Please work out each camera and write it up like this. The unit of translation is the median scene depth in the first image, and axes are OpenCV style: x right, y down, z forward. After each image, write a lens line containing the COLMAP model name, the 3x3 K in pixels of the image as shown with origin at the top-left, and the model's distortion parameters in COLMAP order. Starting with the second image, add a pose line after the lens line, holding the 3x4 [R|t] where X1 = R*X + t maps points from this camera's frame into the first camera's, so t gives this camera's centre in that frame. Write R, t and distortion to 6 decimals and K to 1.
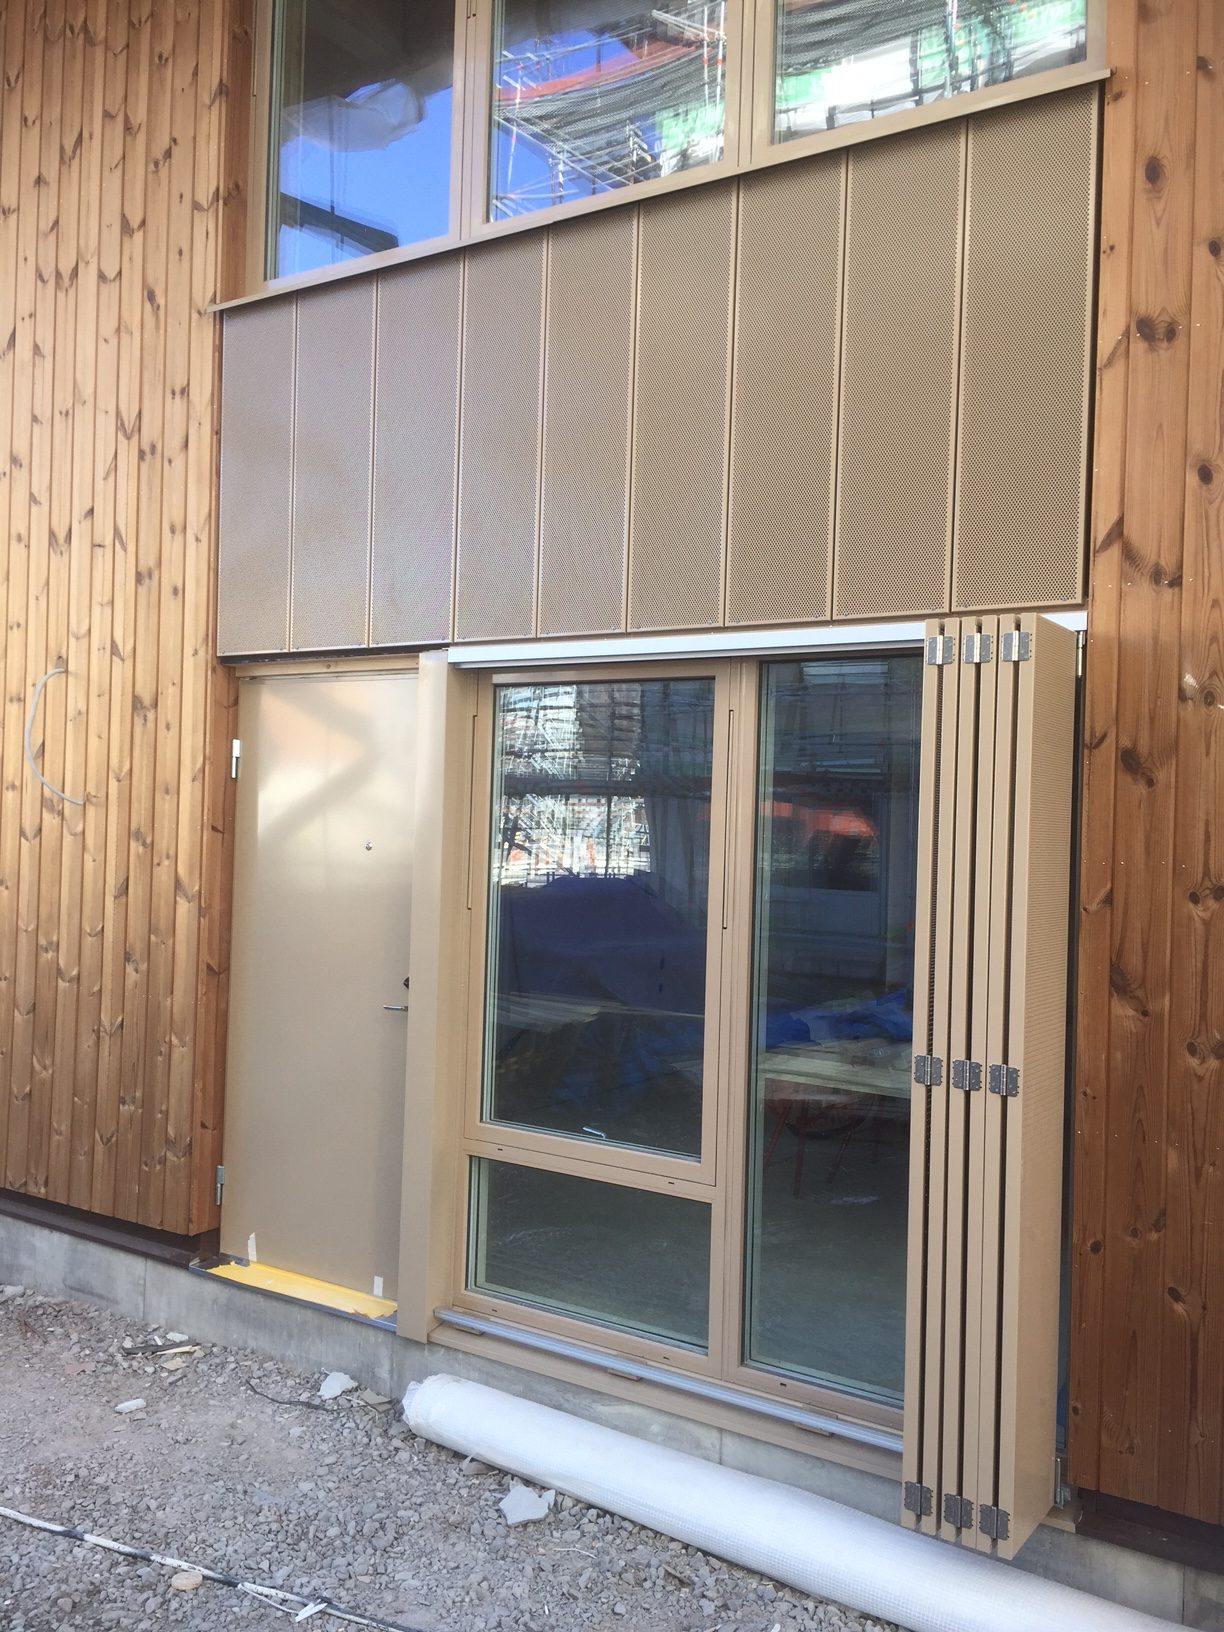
lens RADIAL K [[1414.0, 0, 612.0], [0, 1414.0, 816.0], [0, 0, 1]] dist [0.064654, -0.102932]
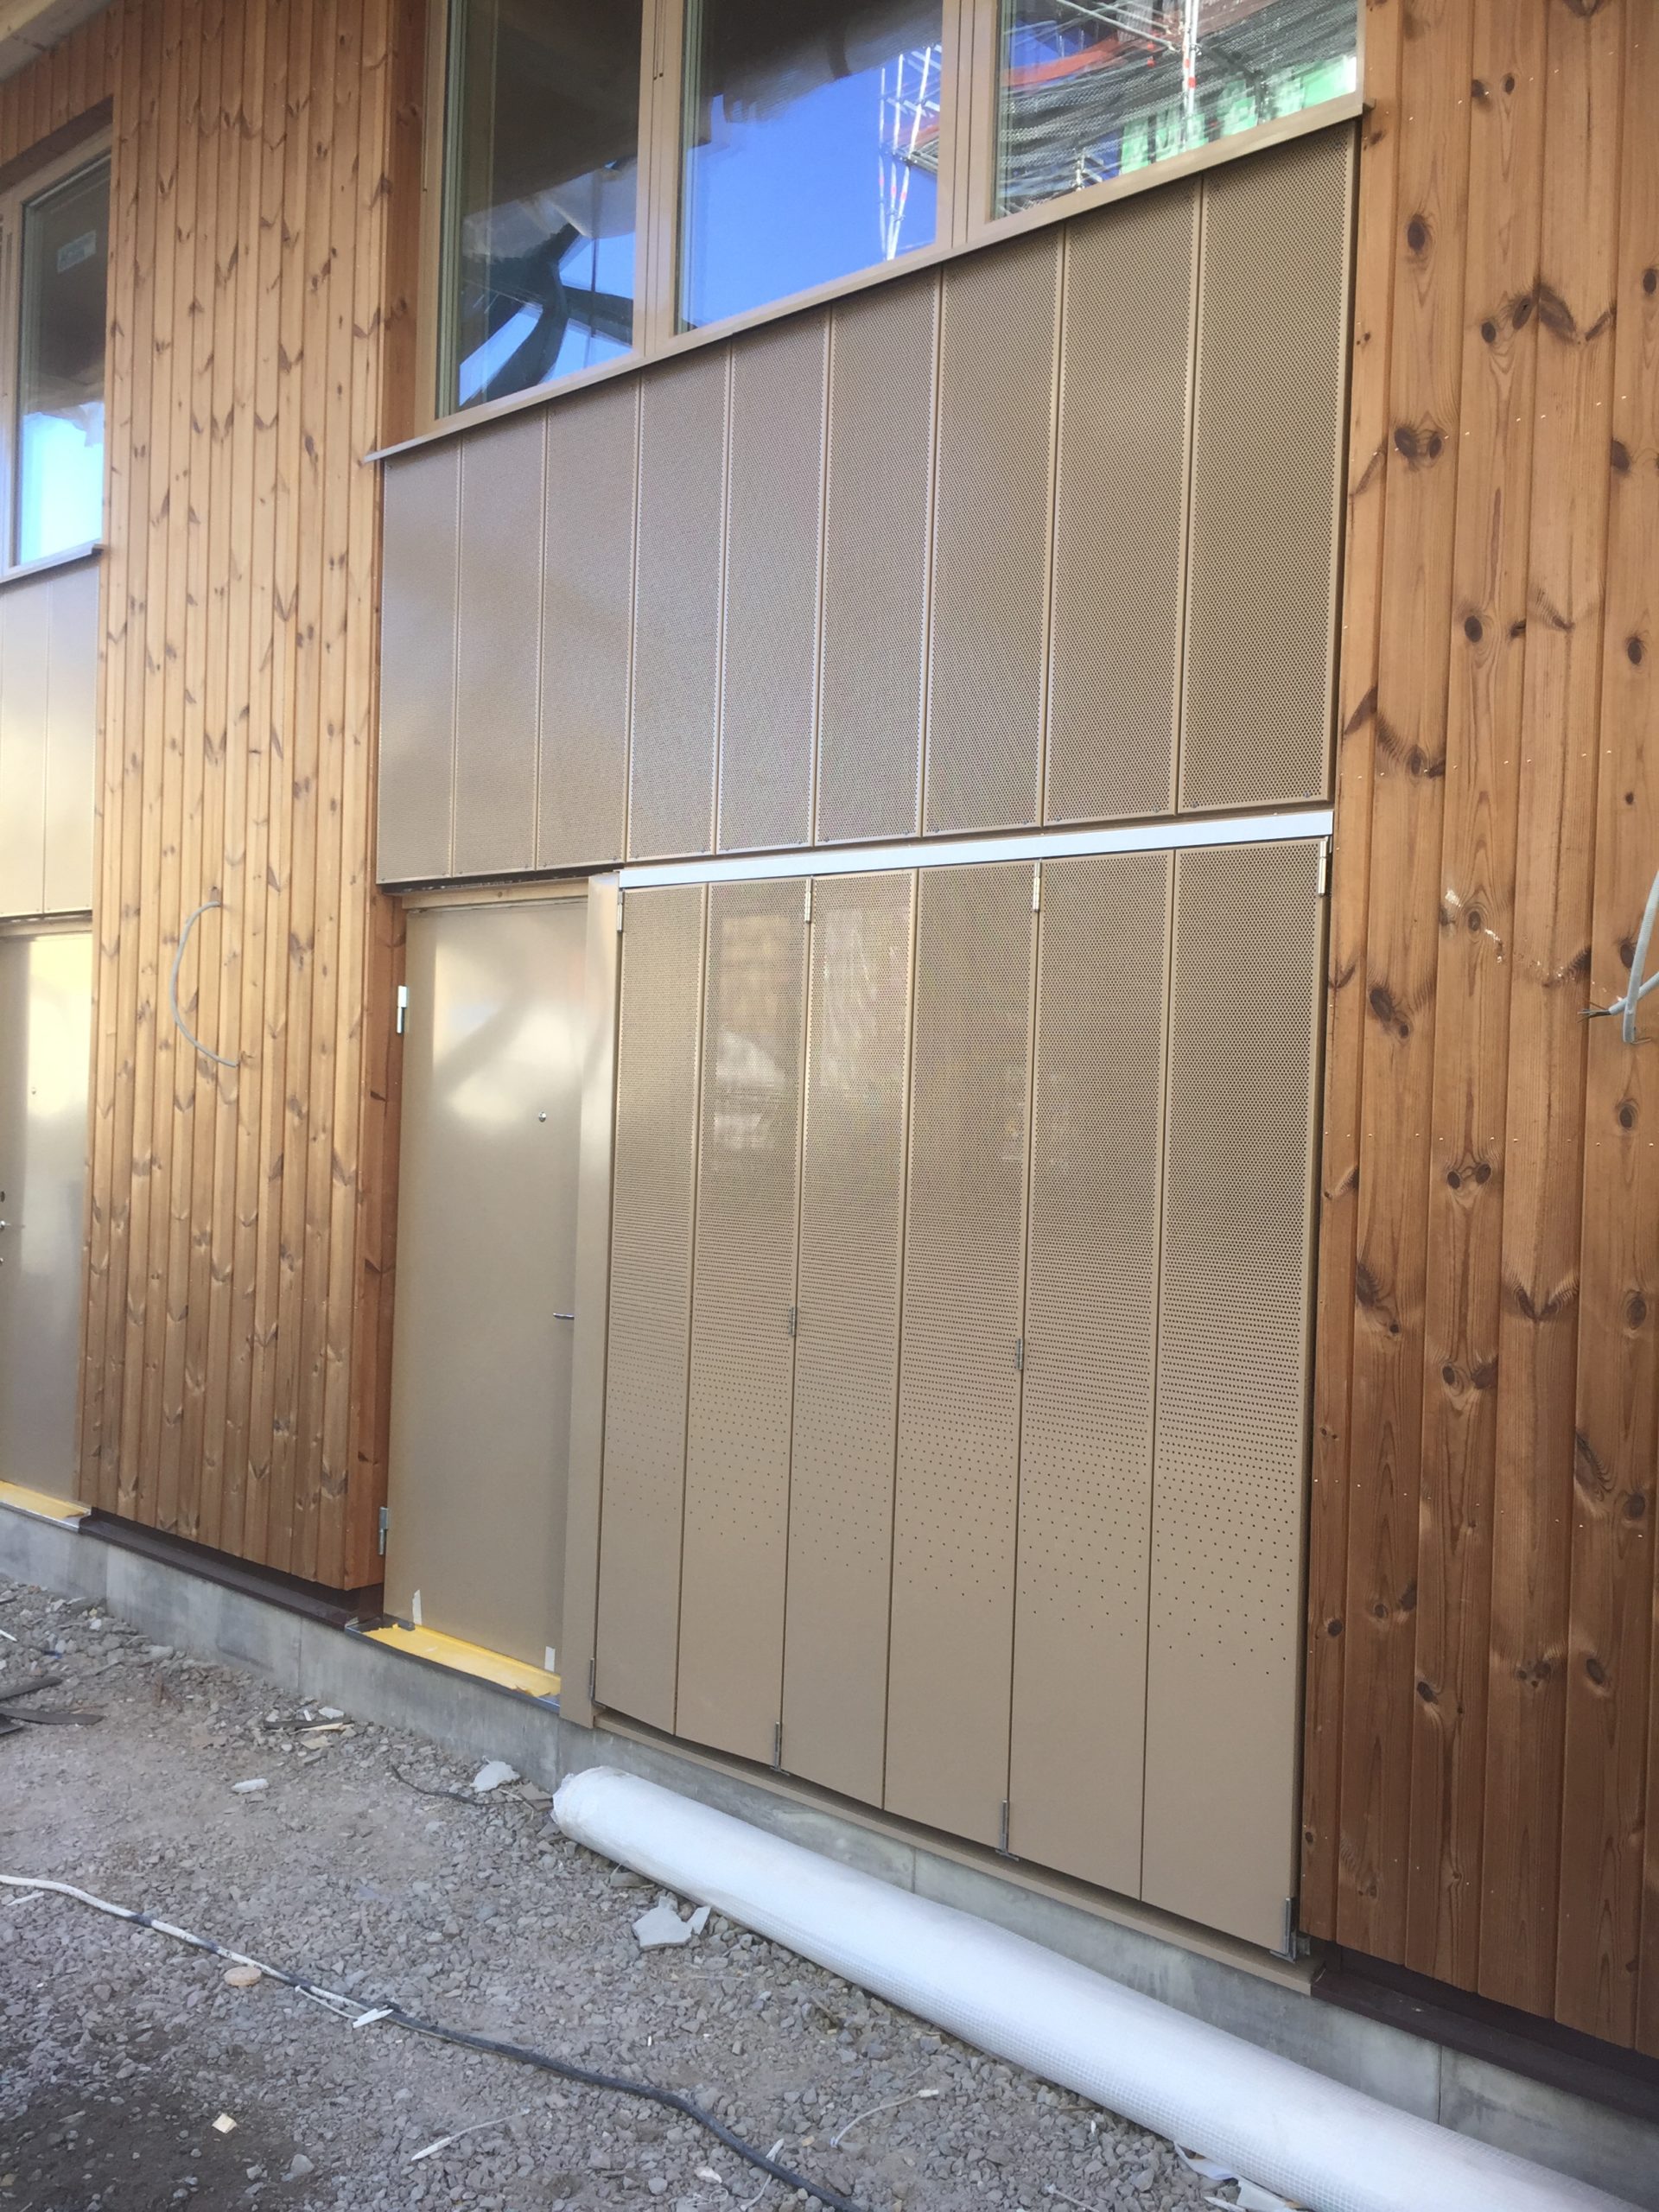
lens RADIAL K [[1916.5, 0, 829.5], [0, 1916.5, 1106.0], [0, 0, 1]] dist [0.064654, -0.102932]
pose [[0.987846, 0.002772, -0.155414, 0.167444], [-0.001630, 0.999971, 0.007478, 0.007167], [0.155430, -0.007134, 0.987821, -0.058450]]
